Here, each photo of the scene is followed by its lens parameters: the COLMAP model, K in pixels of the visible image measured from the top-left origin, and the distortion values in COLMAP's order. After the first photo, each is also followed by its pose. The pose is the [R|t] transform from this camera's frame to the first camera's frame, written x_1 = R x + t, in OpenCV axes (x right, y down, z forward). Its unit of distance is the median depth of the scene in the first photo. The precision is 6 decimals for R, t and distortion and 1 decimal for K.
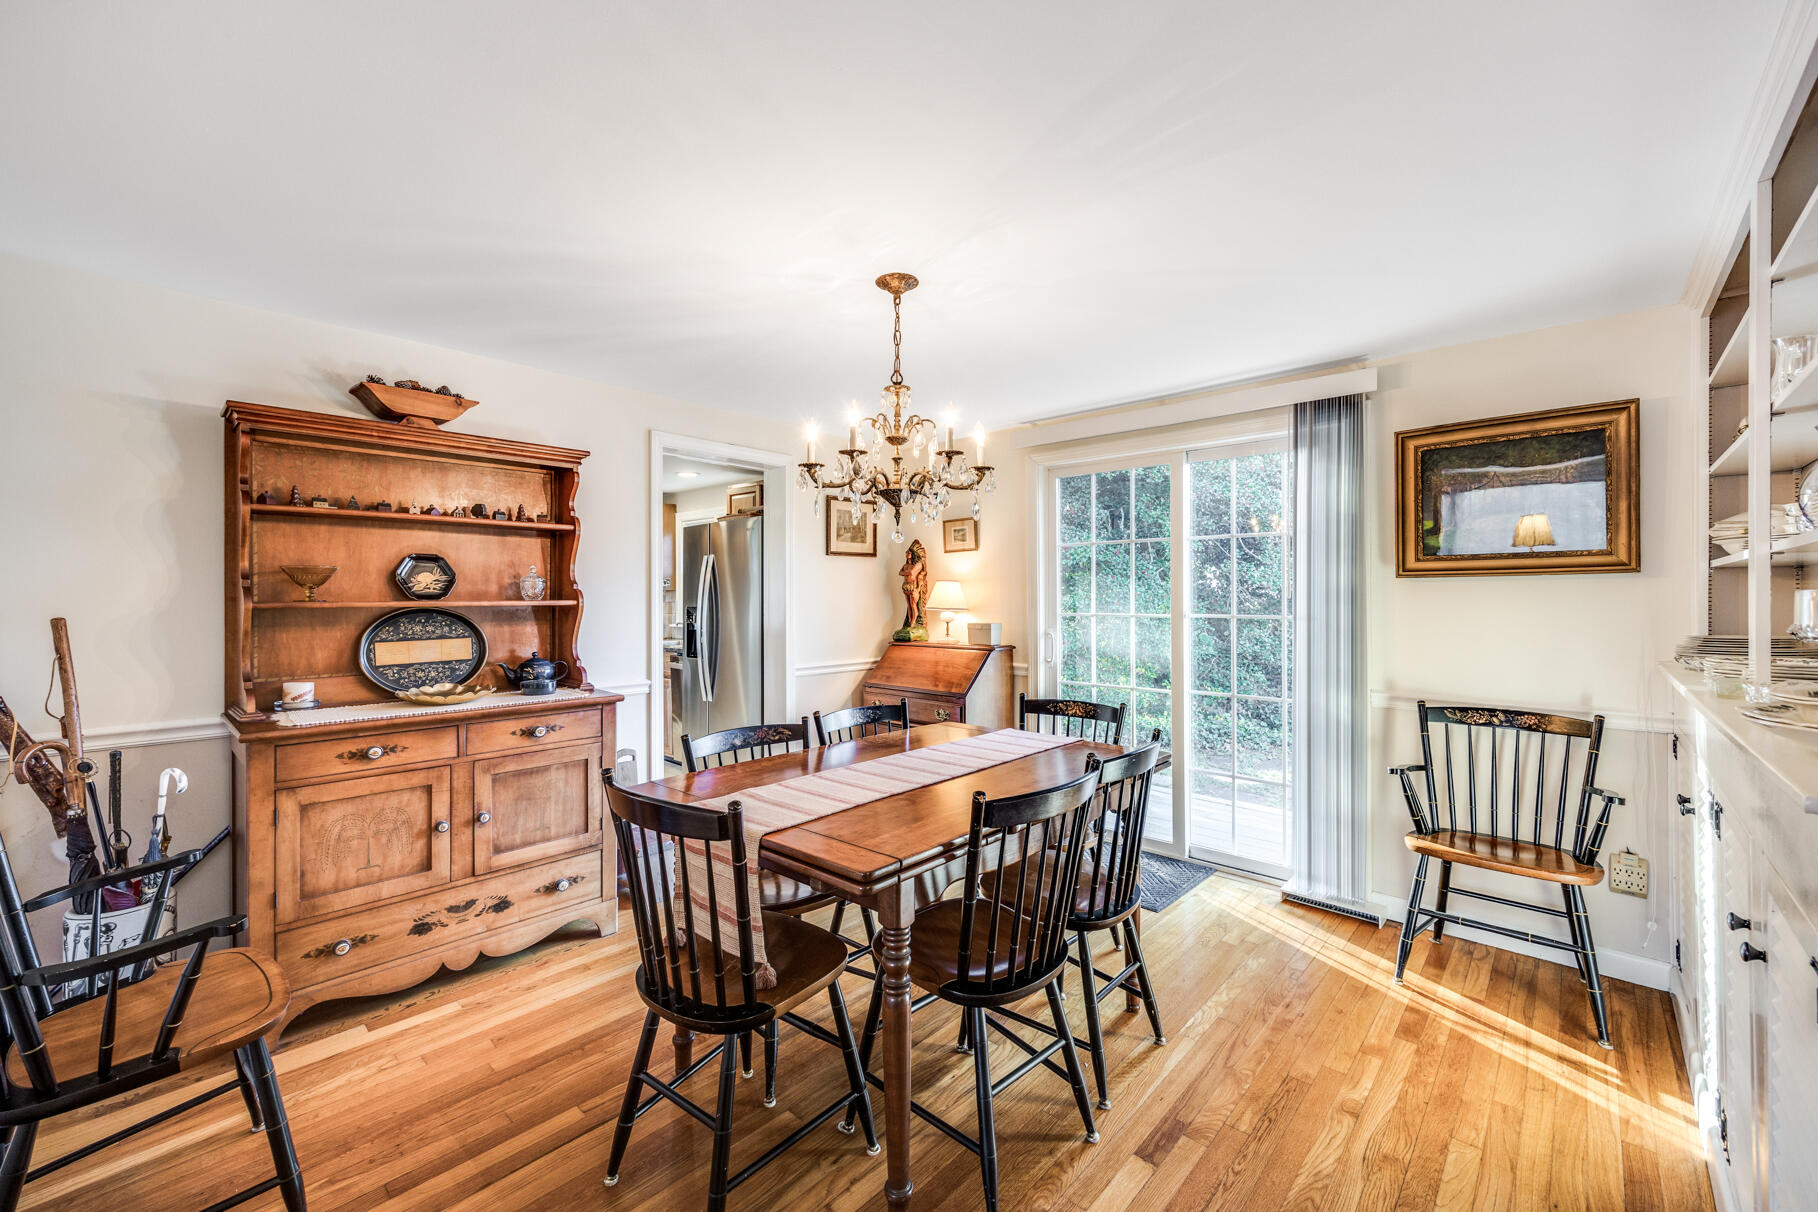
lens RADIAL K [[744.8, 0, 907.7], [0, 744.8, 598.5], [0, 0, 1]] dist [0.001634, -0.000135]
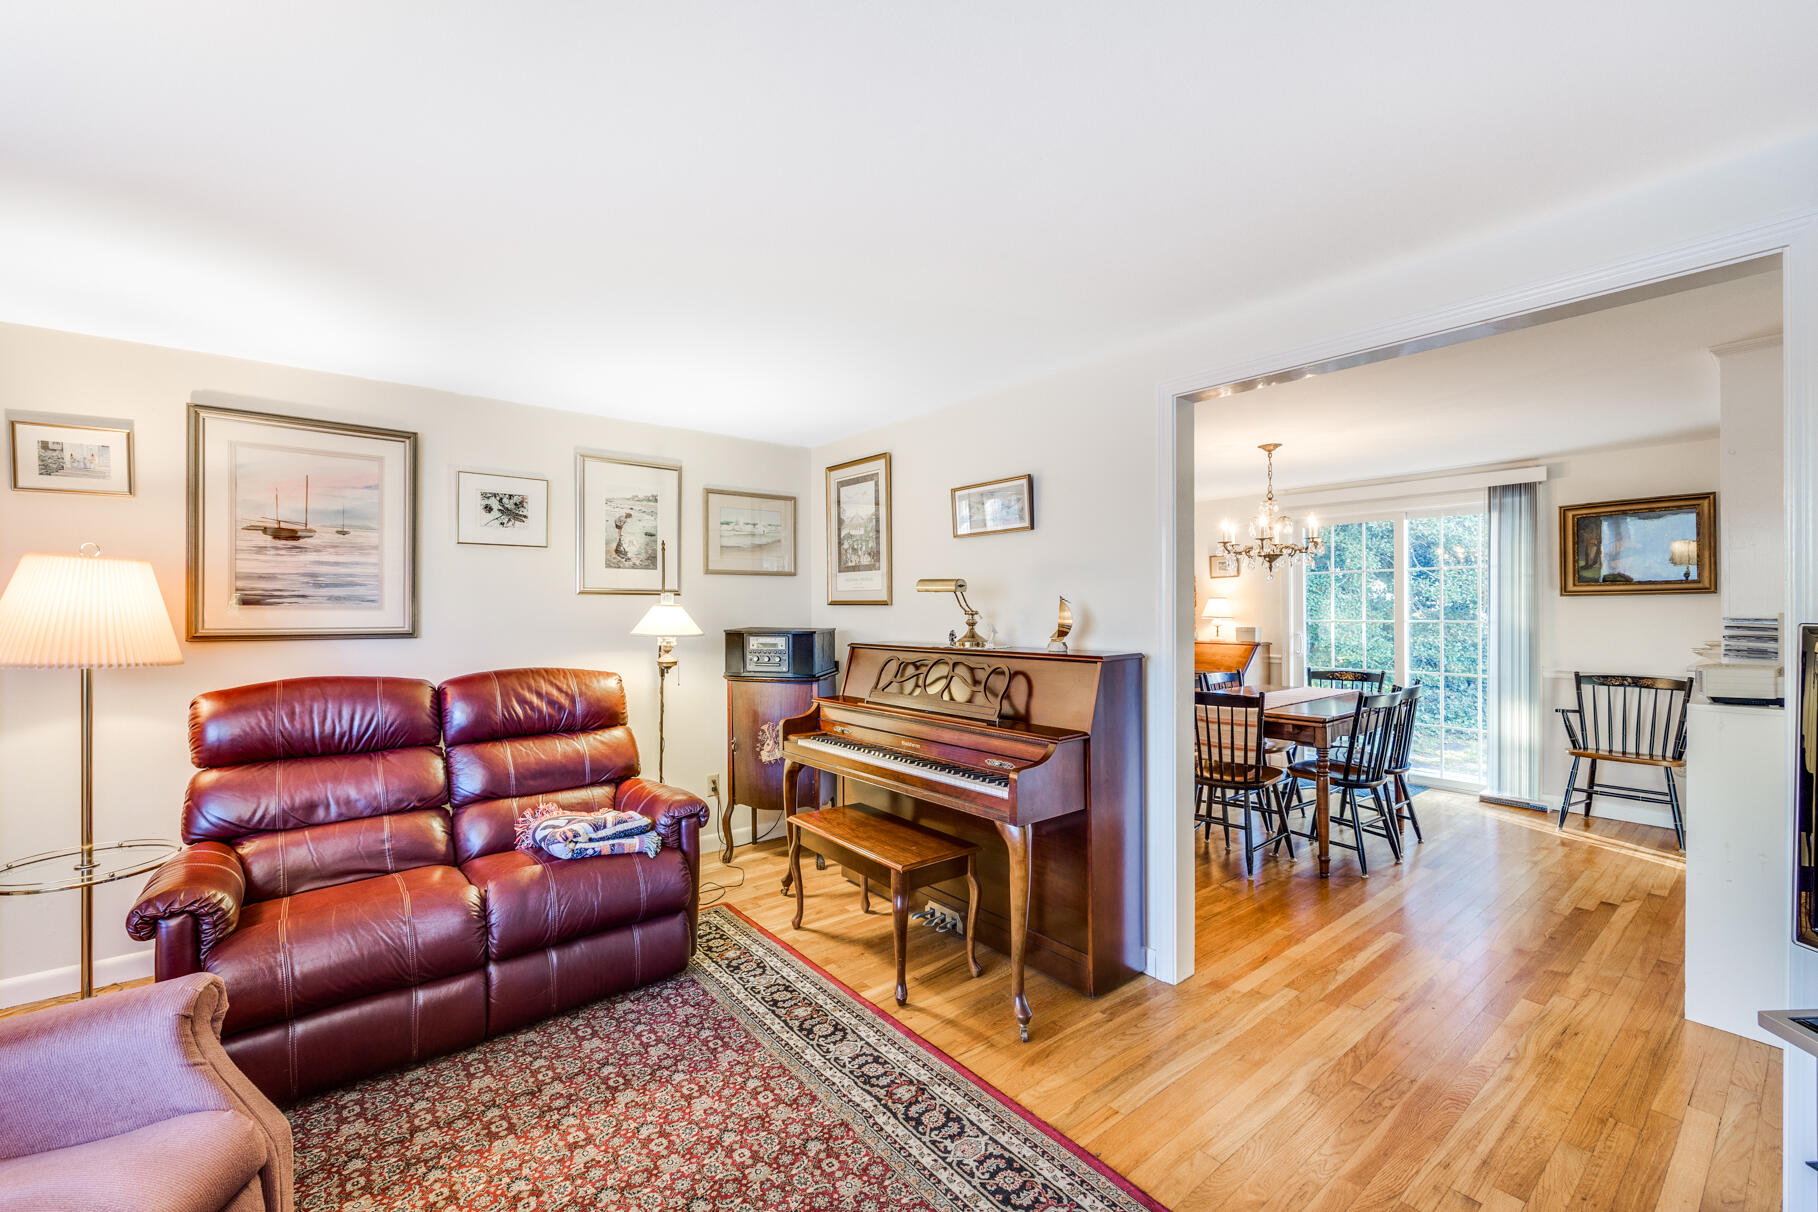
lens RADIAL K [[744.8, 0, 916.1], [0, 744.8, 614.5], [0, 0, 1]] dist [0.001634, -0.000135]
pose [[0.989838, -0.002569, -0.142174, -0.493898], [0.003221, 0.999985, 0.004356, 0.000136], [0.142161, -0.004770, 0.989832, -0.794961]]
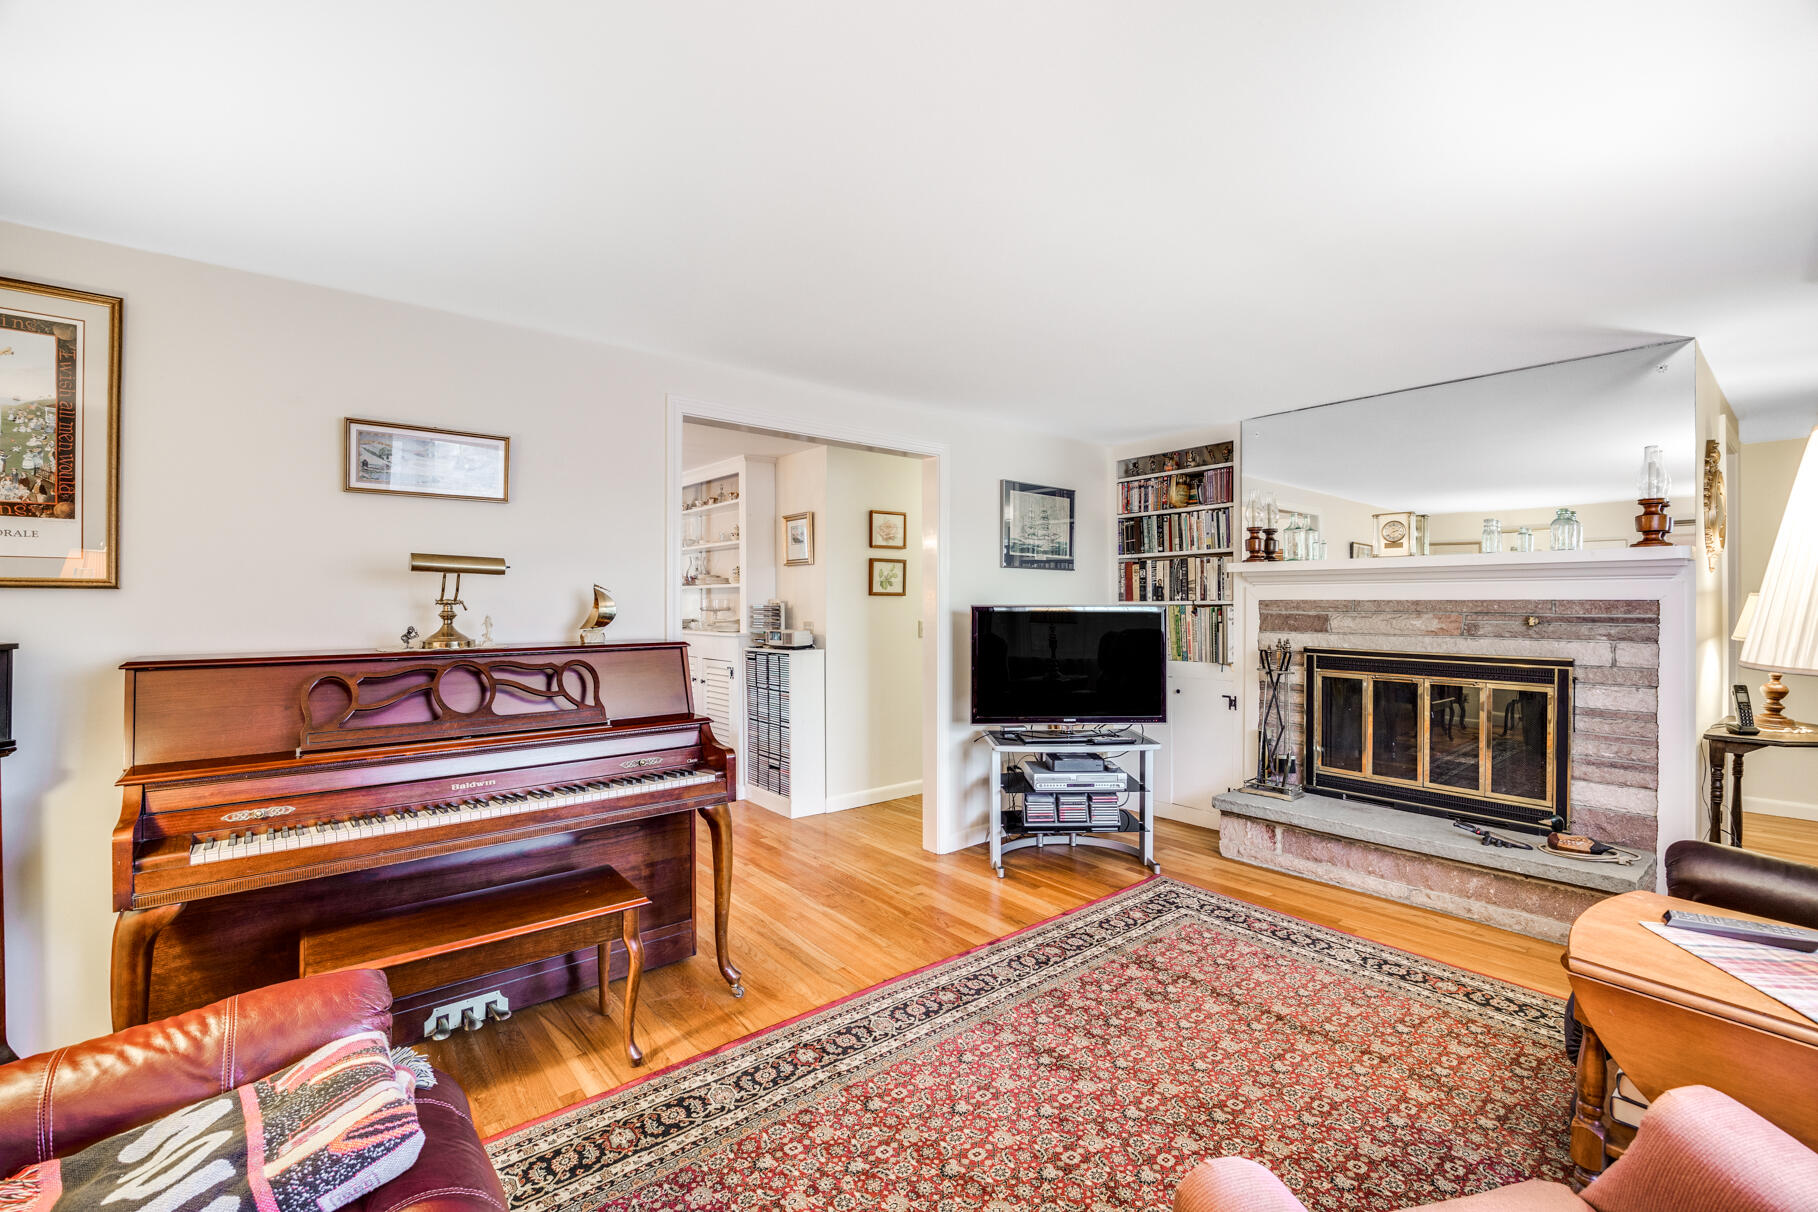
lens RADIAL K [[771.7, 0, 905.7], [0, 771.7, 598.0], [0, 0, 1]] dist [-0.010908, -0.000018]
pose [[0.141210, 0.002697, 0.989976, -1.356137], [0.001863, 0.999994, -0.002990, 0.001719], [-0.989978, 0.002266, 0.141204, -0.305125]]
